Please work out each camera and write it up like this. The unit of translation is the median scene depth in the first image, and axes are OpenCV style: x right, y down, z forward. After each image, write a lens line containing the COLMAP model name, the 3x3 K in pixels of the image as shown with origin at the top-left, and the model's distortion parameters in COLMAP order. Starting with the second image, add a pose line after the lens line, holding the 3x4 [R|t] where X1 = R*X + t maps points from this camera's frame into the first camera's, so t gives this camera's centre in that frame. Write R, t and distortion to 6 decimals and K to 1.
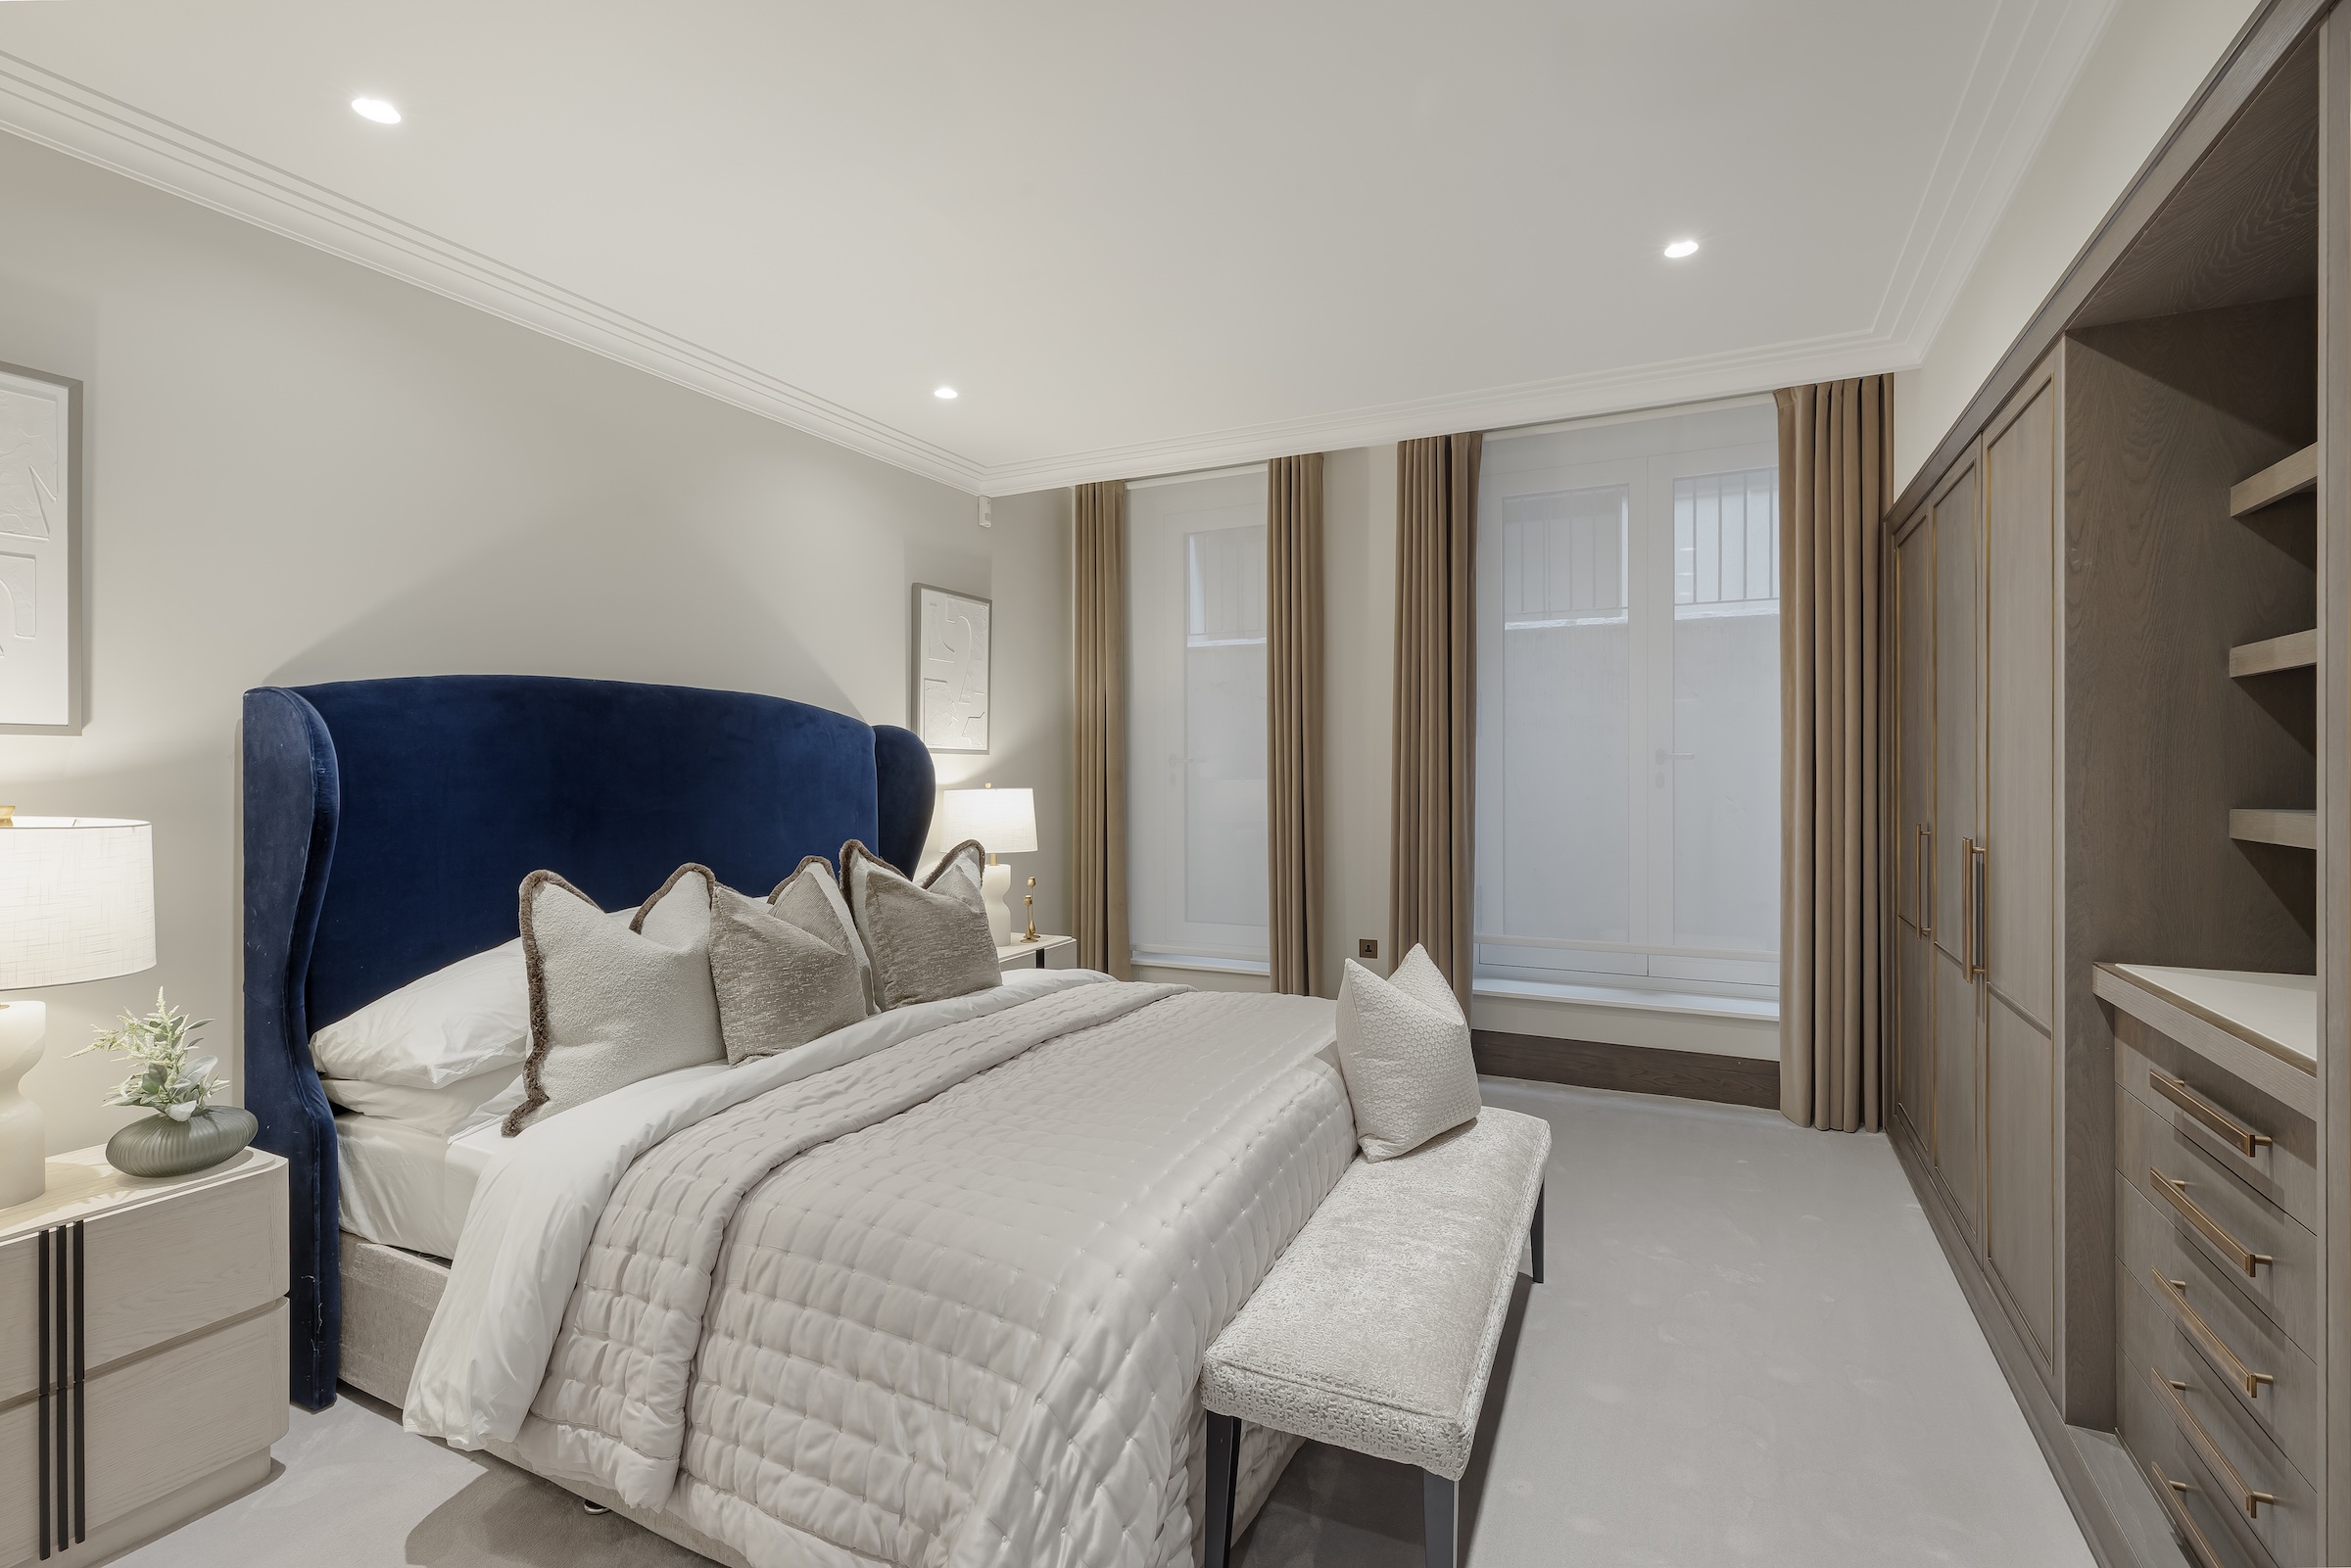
lens RADIAL K [[1071.6, 0, 1180.9], [0, 1071.6, 772.8], [0, 0, 1]] dist [-0.000517, -0.000473]
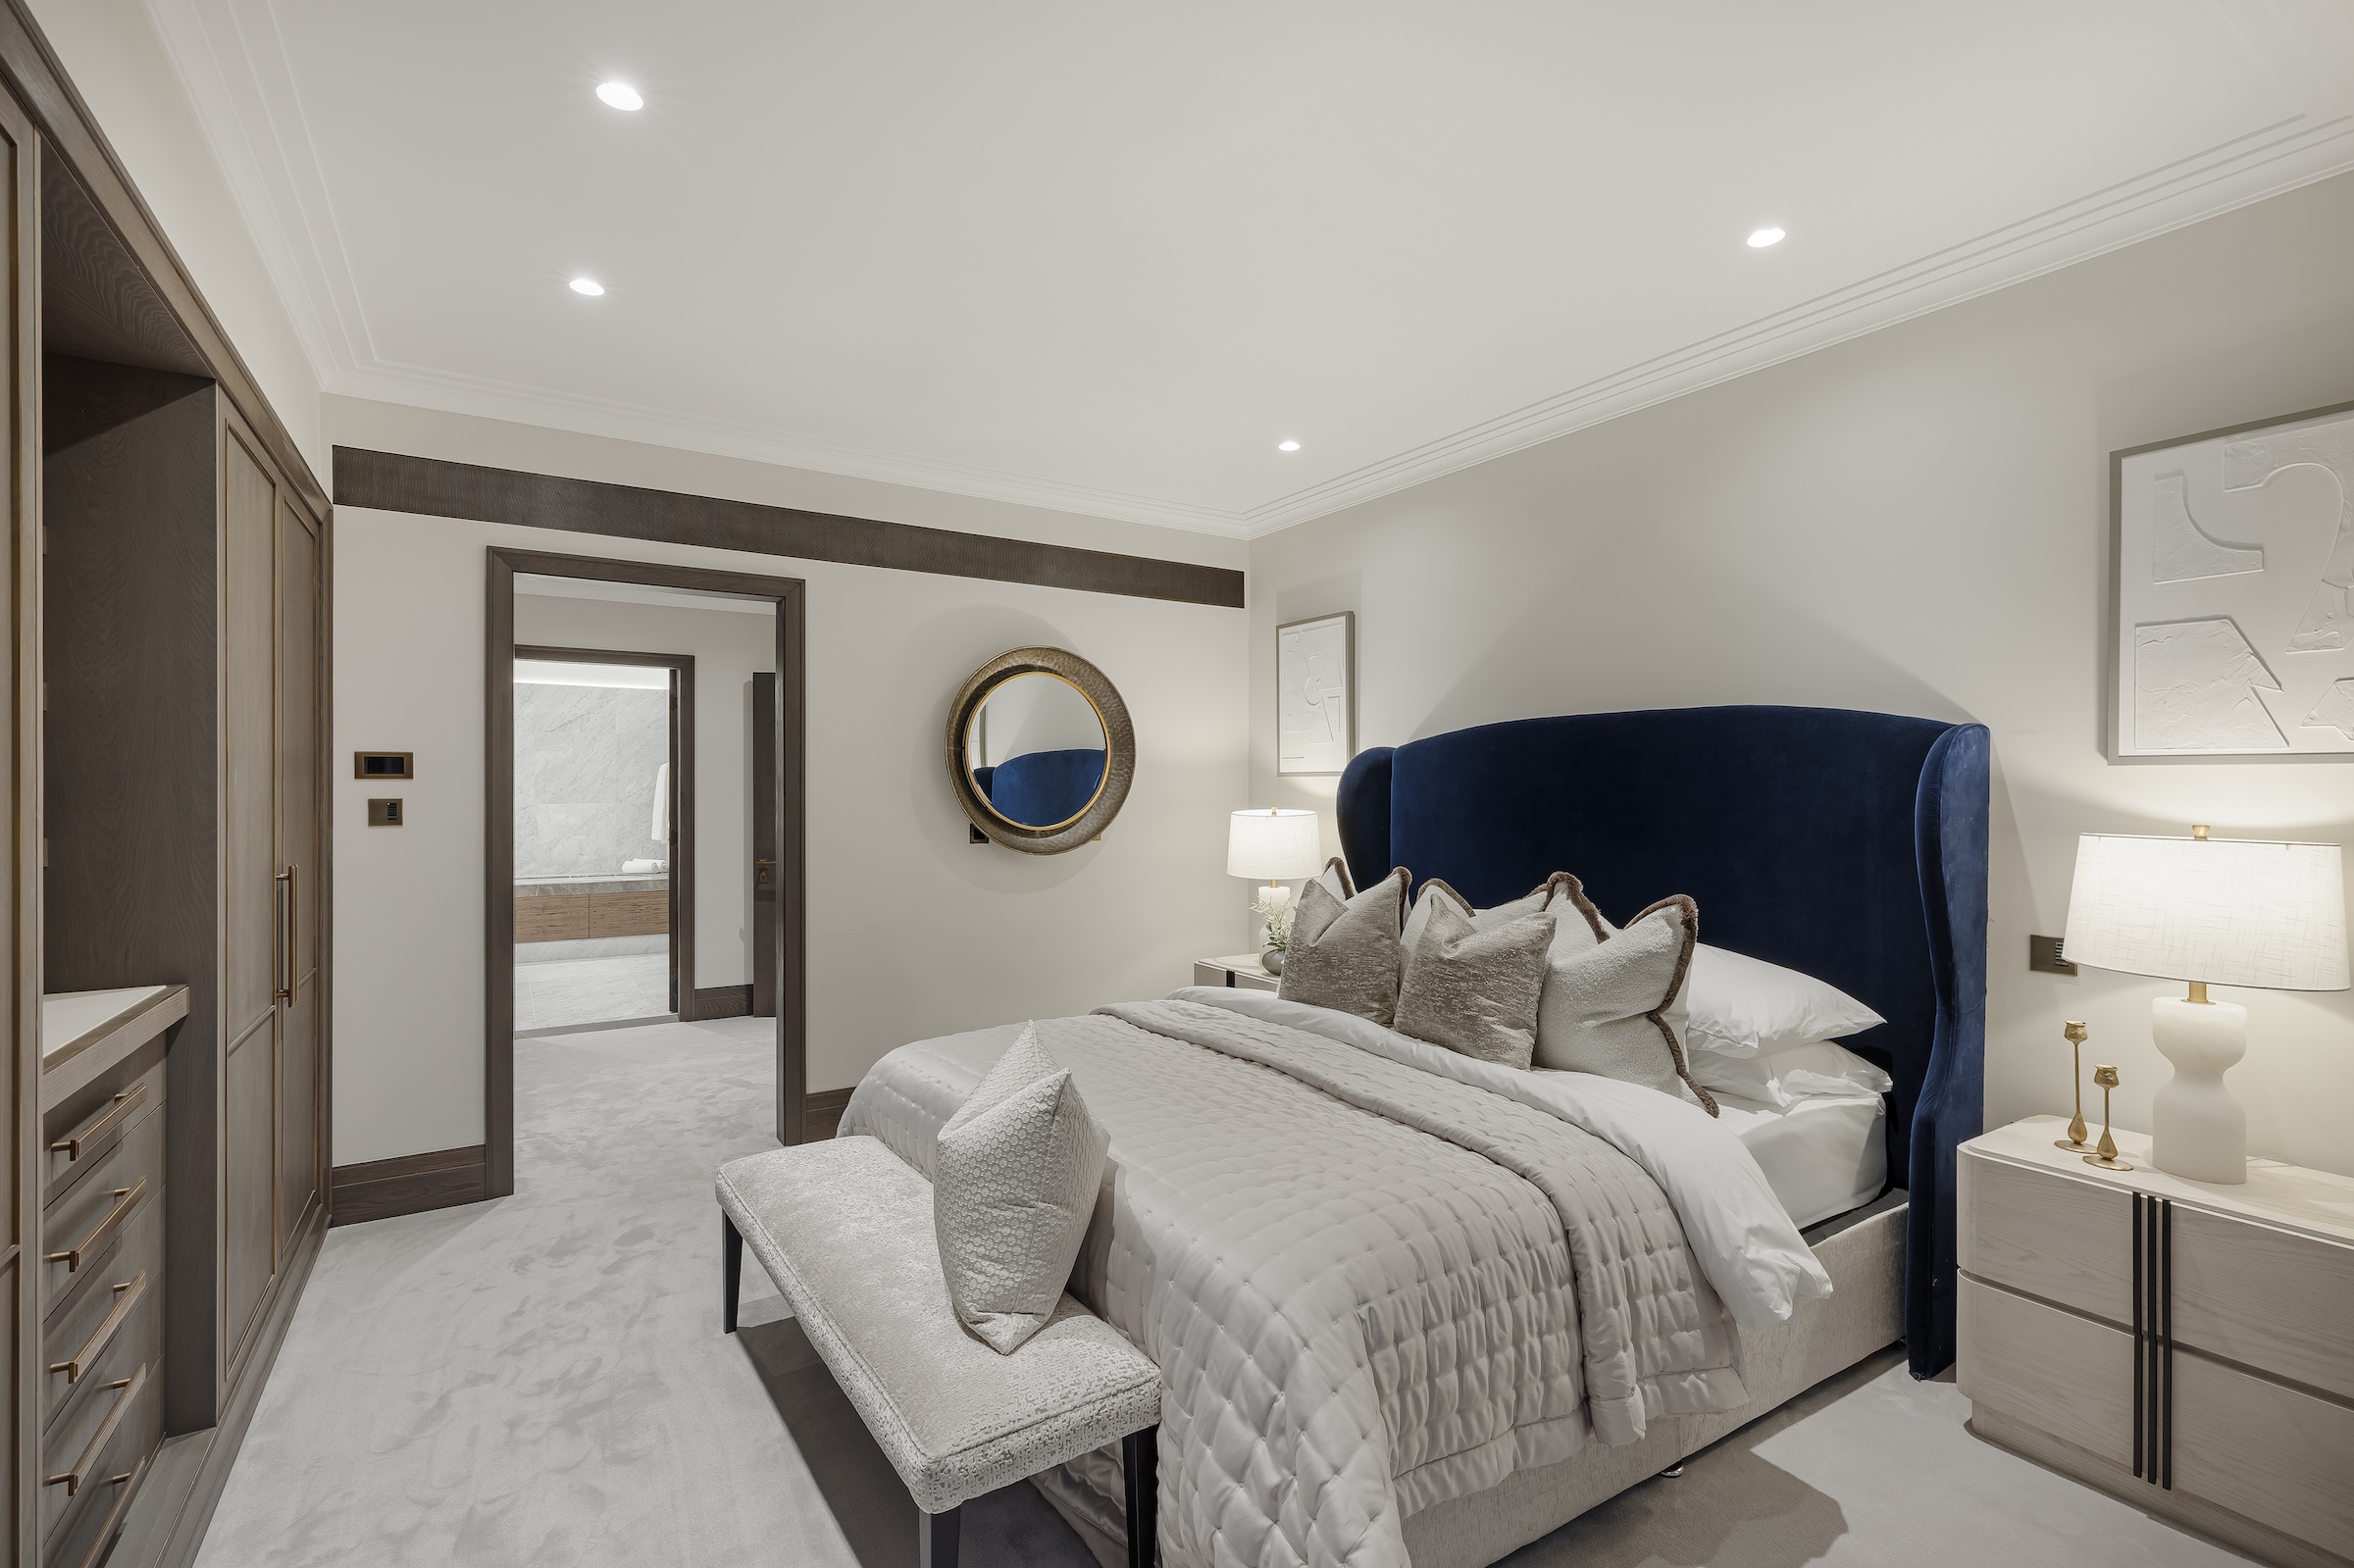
lens RADIAL K [[1073.0, 0, 1194.9], [0, 1073.0, 788.8], [0, 0, 1]] dist [-0.000517, -0.000473]
pose [[-0.533438, 0.014084, -0.845722, 0.628215], [0.007913, 0.999901, 0.011661, -0.021166], [0.845802, -0.000472, -0.533496, 1.217510]]
